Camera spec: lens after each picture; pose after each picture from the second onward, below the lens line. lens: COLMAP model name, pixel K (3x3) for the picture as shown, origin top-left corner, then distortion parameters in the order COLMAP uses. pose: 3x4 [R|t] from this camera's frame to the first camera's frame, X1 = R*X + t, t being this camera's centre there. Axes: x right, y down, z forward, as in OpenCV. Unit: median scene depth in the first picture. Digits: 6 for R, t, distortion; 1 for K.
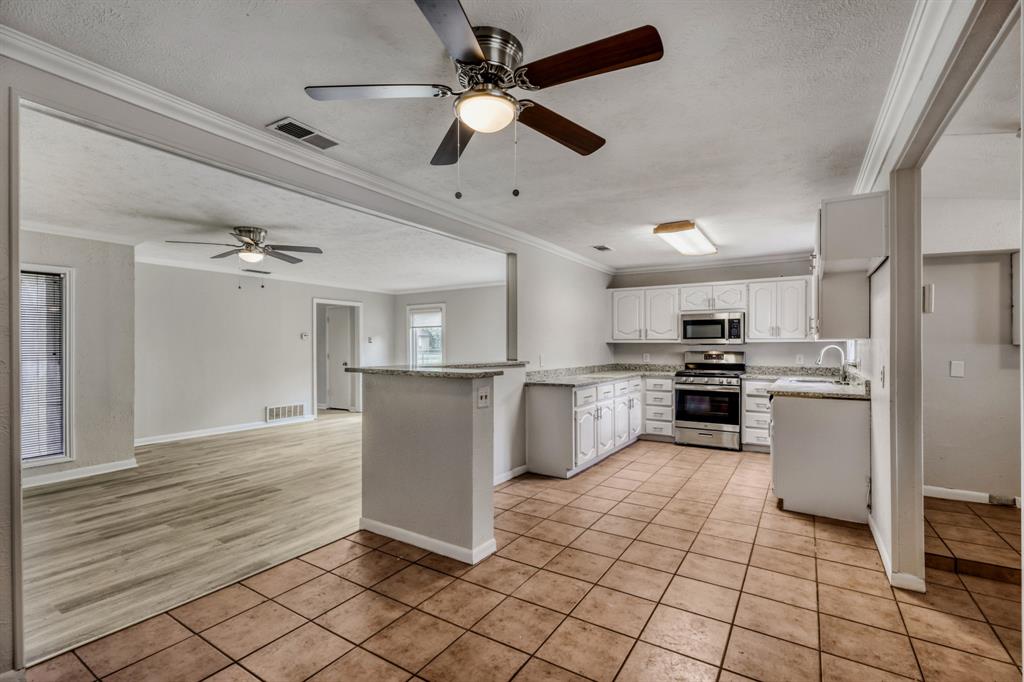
lens RADIAL K [[465.7, 0, 510.1], [0, 465.7, 343.3], [0, 0, 1]] dist [-0.000702, -0.000068]
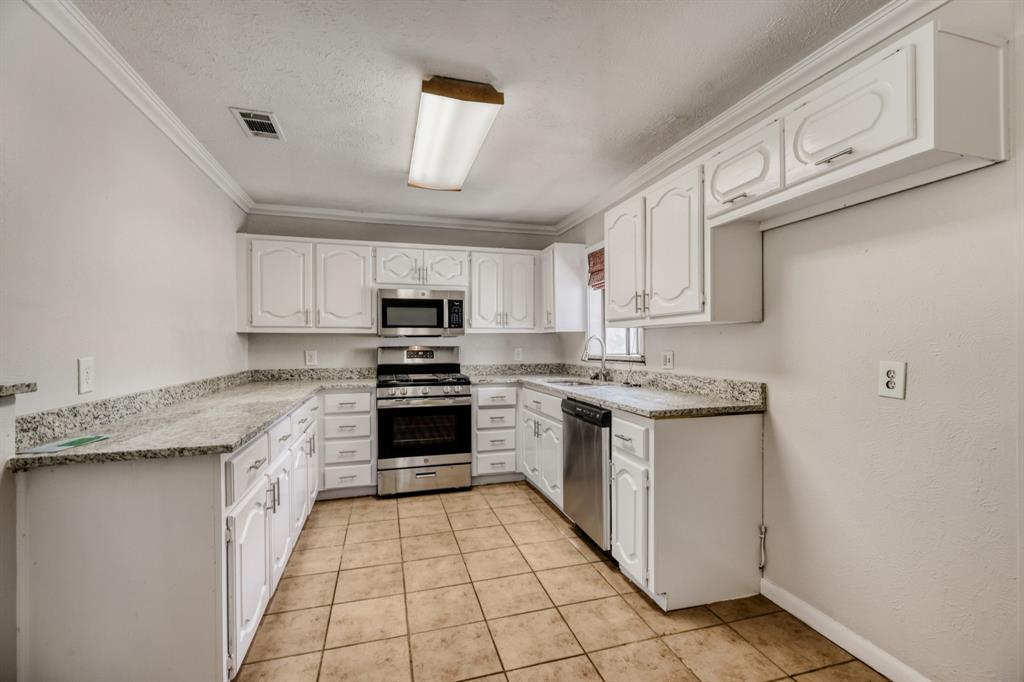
lens RADIAL K [[460.9, 0, 520.9], [0, 460.9, 344.1], [0, 0, 1]] dist [0.000266, 0.000189]
pose [[0.649852, -0.004240, 0.760049, 0.016551], [-0.000311, 0.999983, 0.005845, 0.010477], [-0.760061, -0.004035, 0.649839, 0.473327]]
